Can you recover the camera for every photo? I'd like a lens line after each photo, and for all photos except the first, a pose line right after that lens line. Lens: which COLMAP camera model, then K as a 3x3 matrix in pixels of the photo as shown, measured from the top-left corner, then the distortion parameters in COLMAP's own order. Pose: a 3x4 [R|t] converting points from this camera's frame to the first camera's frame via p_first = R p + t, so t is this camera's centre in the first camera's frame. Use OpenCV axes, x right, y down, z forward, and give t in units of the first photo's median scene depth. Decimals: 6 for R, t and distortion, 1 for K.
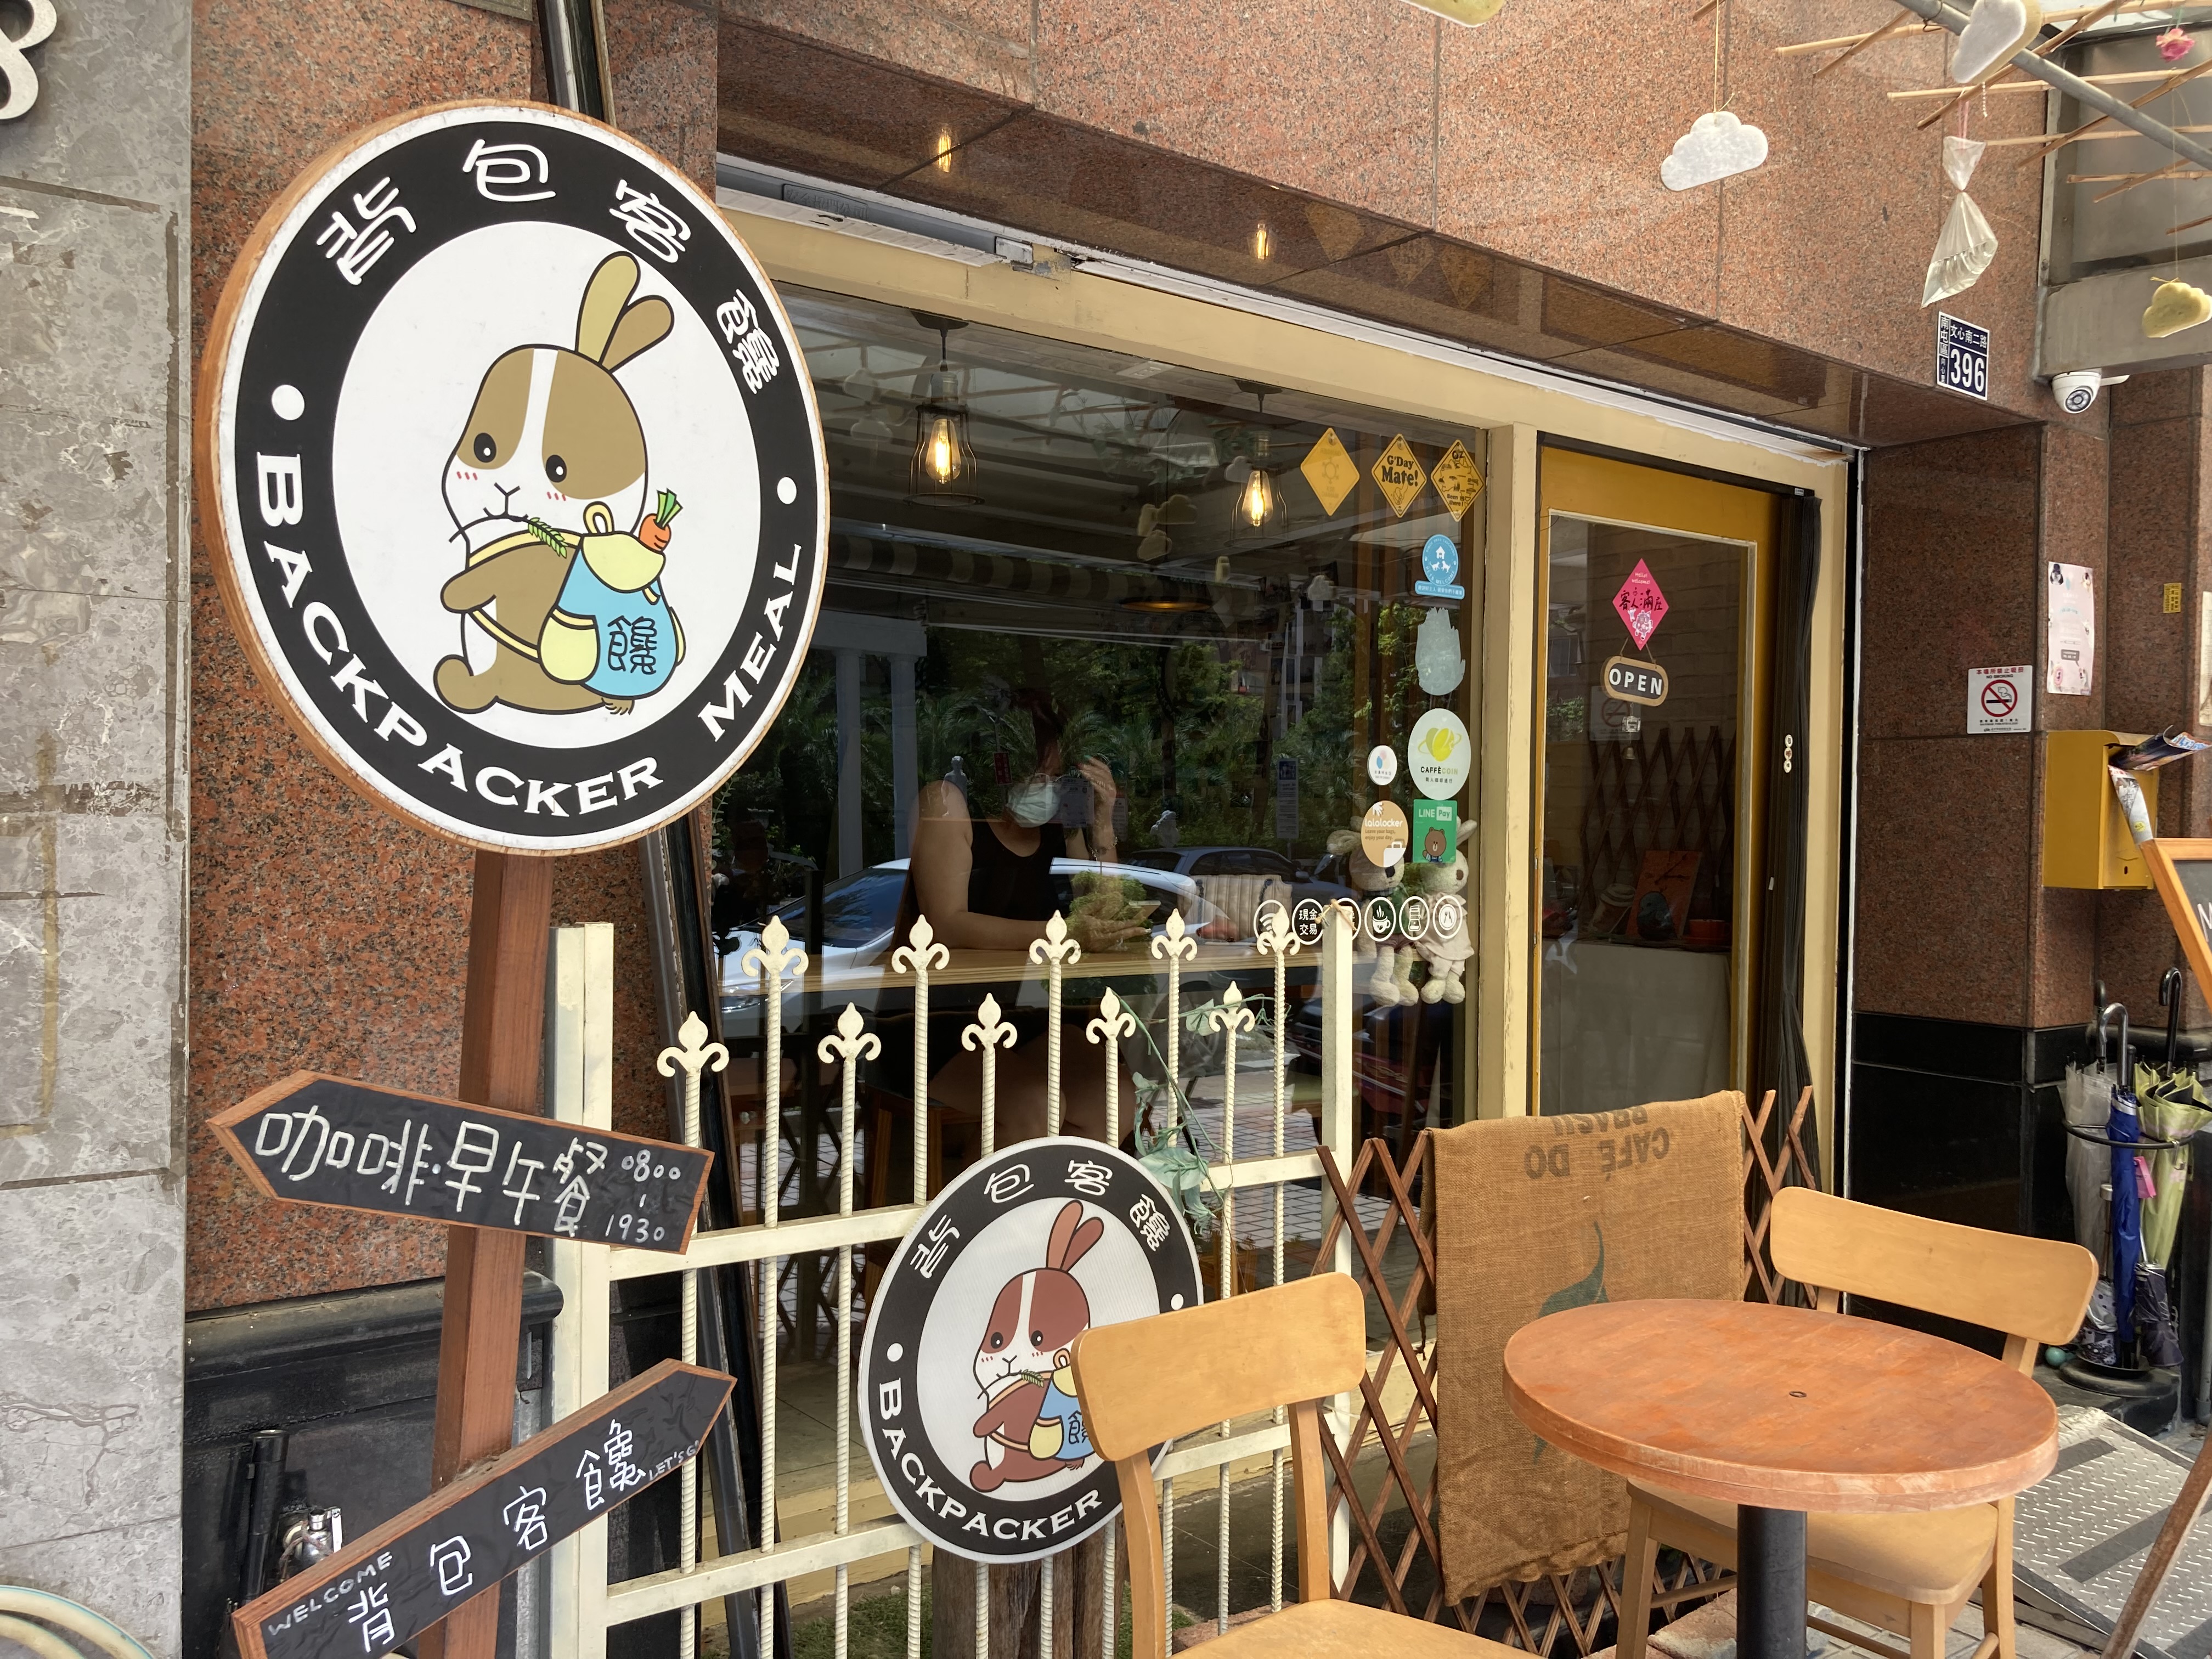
lens RADIAL K [[1818.3, 0, 1105.3], [0, 1818.3, 845.2], [0, 0, 1]] dist [0.010068, -0.032241]
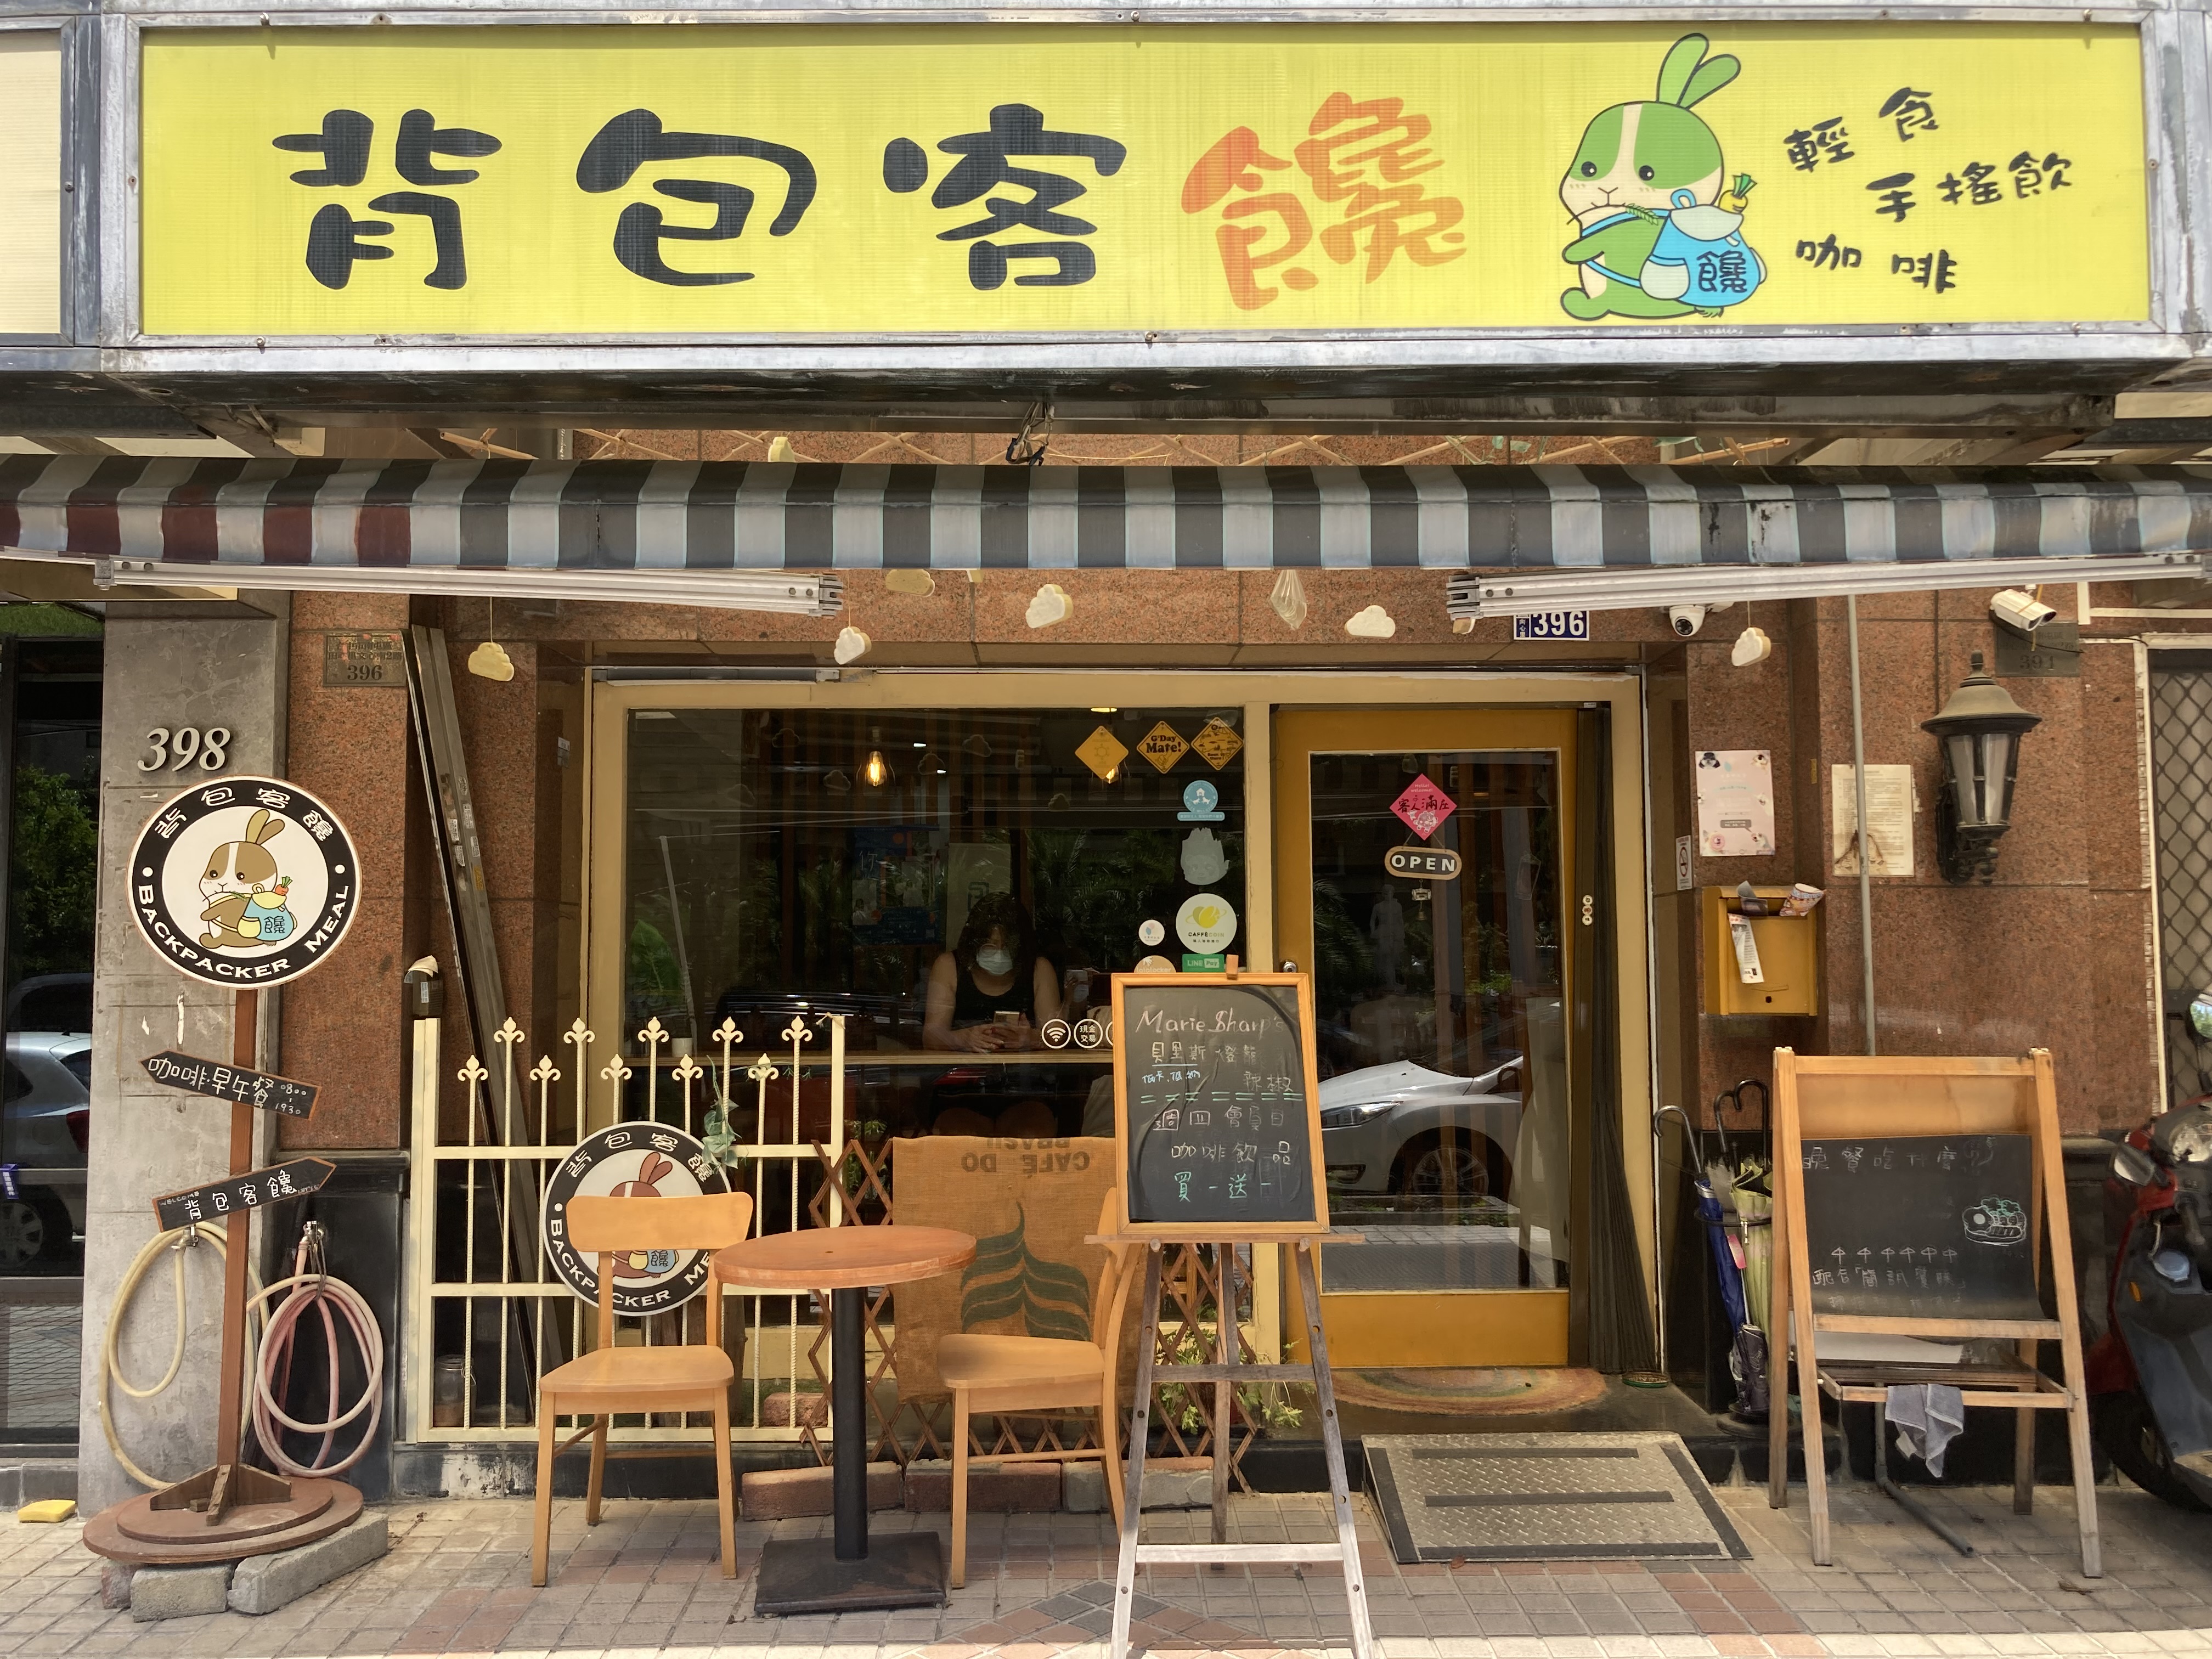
lens RADIAL K [[1818.3, 0, 1107.8], [0, 1818.3, 821.4], [0, 0, 1]] dist [0.010068, -0.032241]
pose [[0.814813, -0.067189, -0.575817, 1.935559], [0.009370, 0.994658, -0.102803, 0.037458], [0.579648, 0.078369, 0.811090, -0.540577]]
